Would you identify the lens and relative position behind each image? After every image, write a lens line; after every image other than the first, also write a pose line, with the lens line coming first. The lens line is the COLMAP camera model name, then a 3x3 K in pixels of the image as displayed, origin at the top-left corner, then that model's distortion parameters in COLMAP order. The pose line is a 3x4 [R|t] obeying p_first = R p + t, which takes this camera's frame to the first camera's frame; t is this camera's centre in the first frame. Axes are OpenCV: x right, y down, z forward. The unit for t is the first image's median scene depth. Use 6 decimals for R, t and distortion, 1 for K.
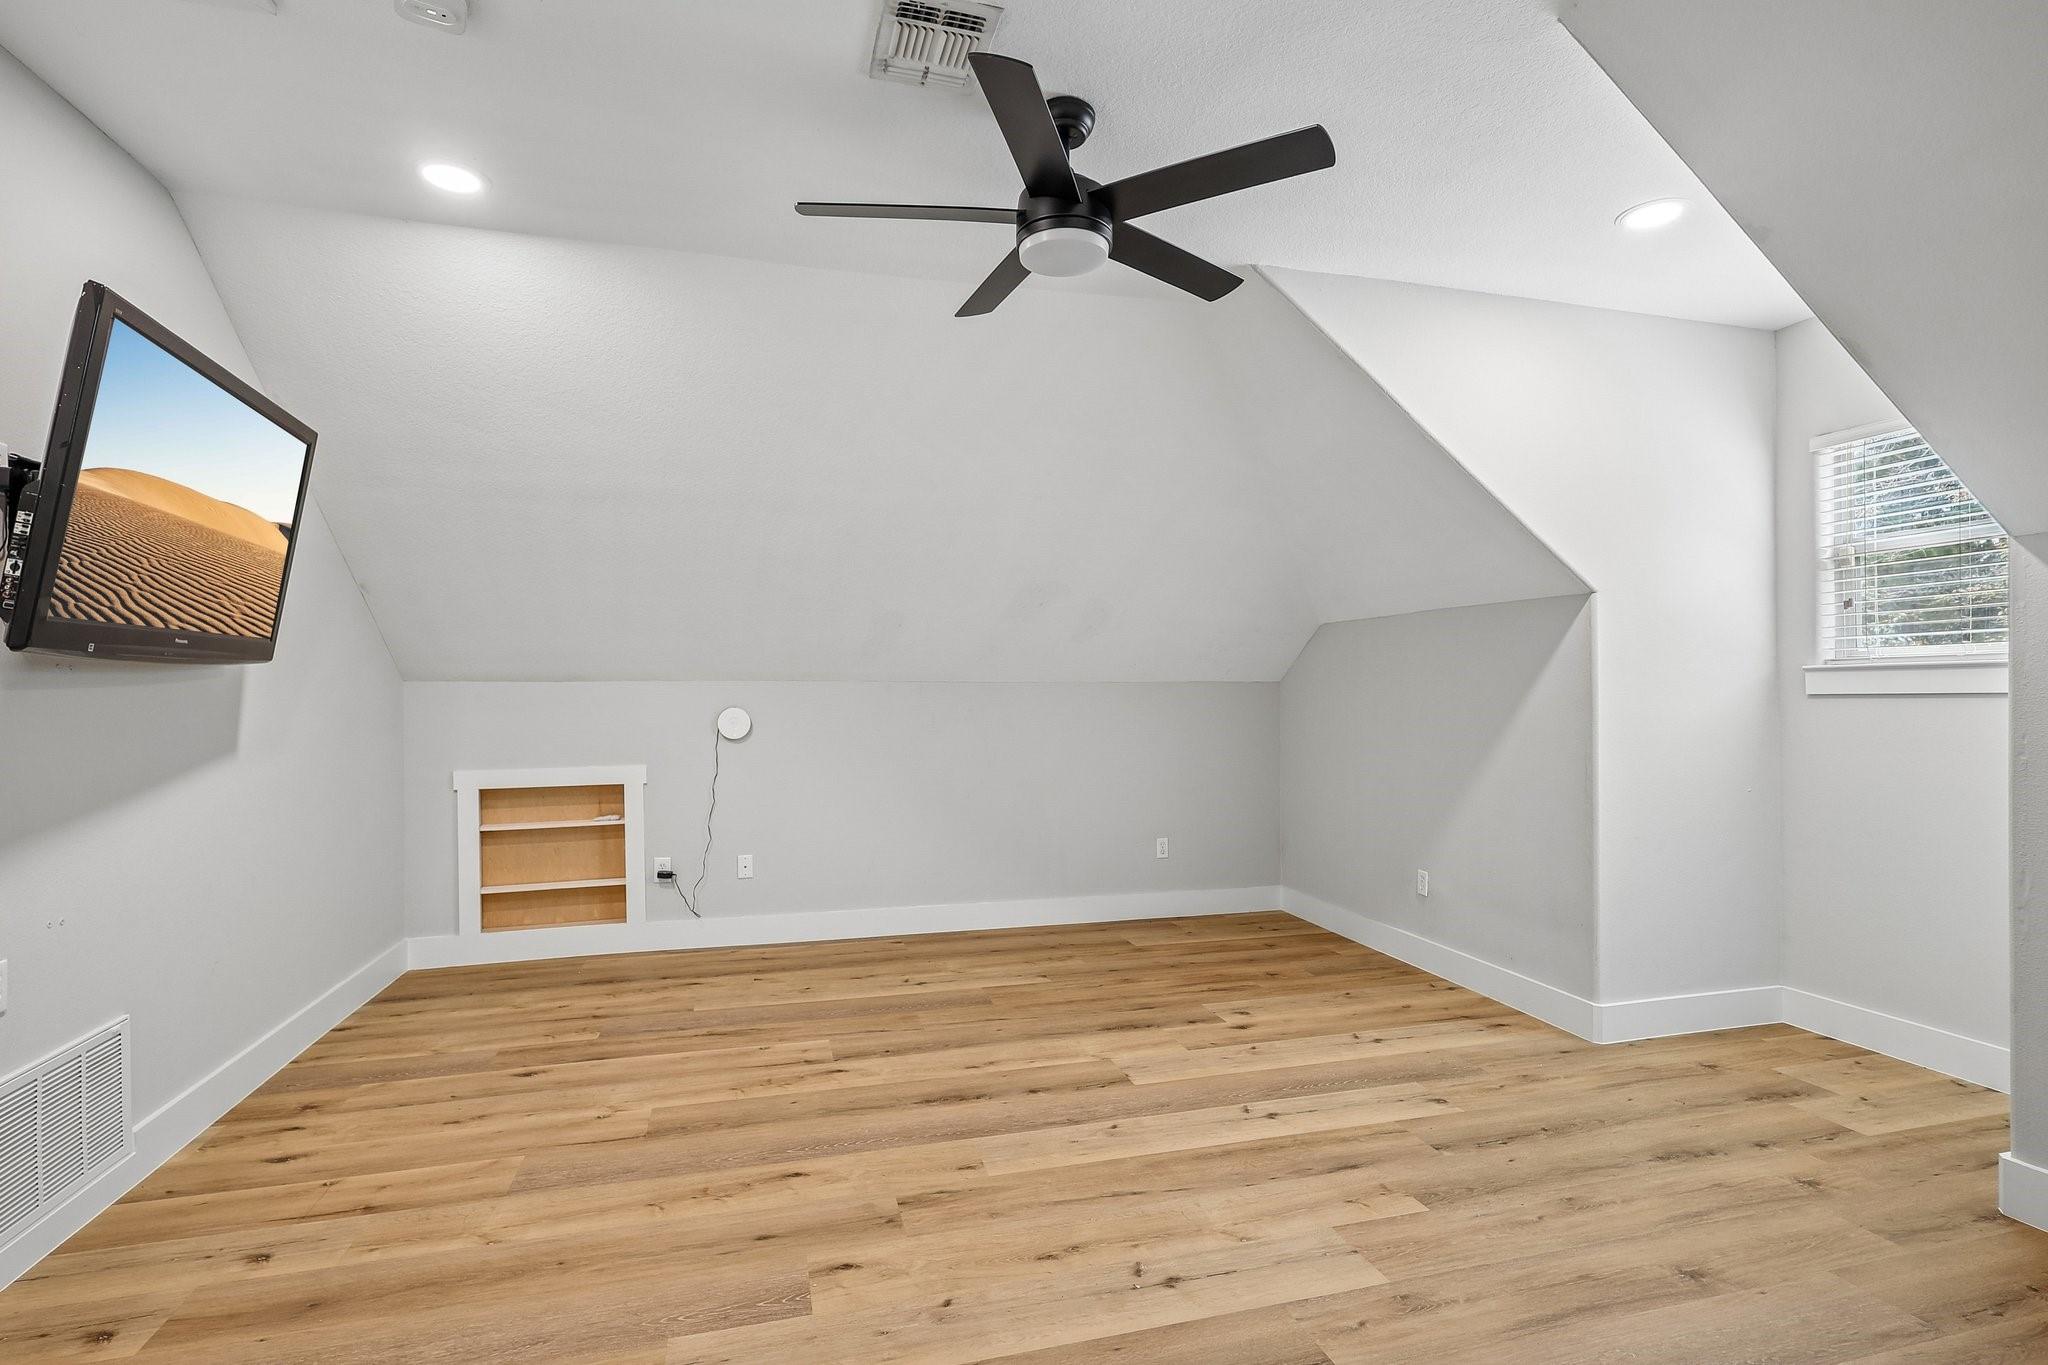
lens RADIAL K [[958.8, 0, 1018.8], [0, 958.8, 690.7], [0, 0, 1]] dist [0.002913, 0.001459]
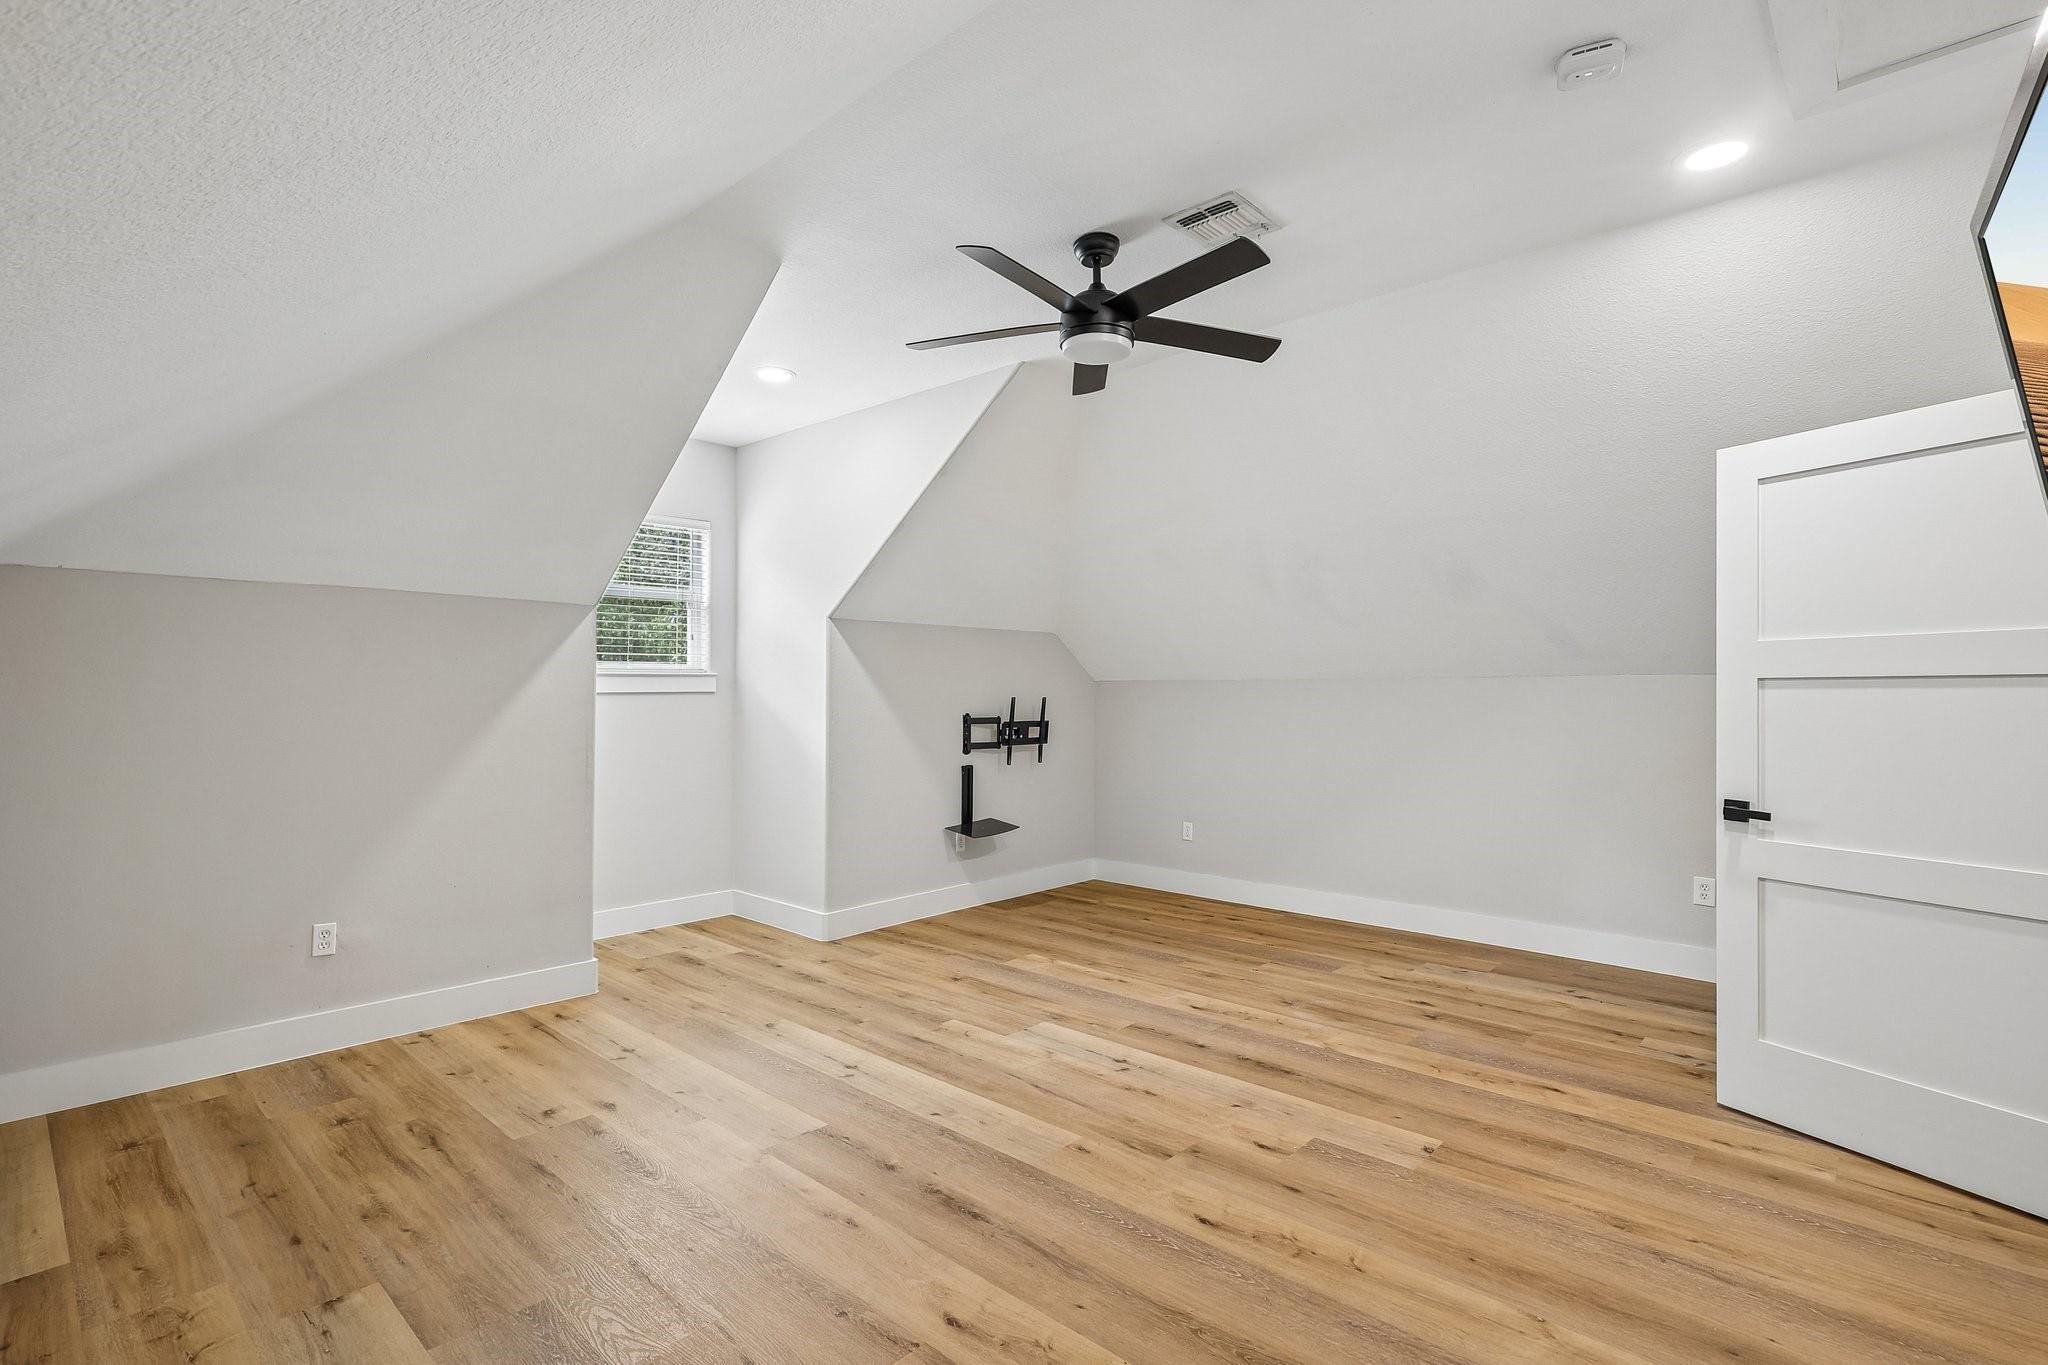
lens RADIAL K [[958.8, 0, 1026.2], [0, 958.8, 683.0], [0, 0, 1]] dist [0.002913, 0.001459]
pose [[-0.526947, 0.011532, 0.849820, -0.855663], [-0.002879, 0.999878, -0.015353, 0.011114], [-0.849893, -0.010537, -0.526850, 1.515125]]
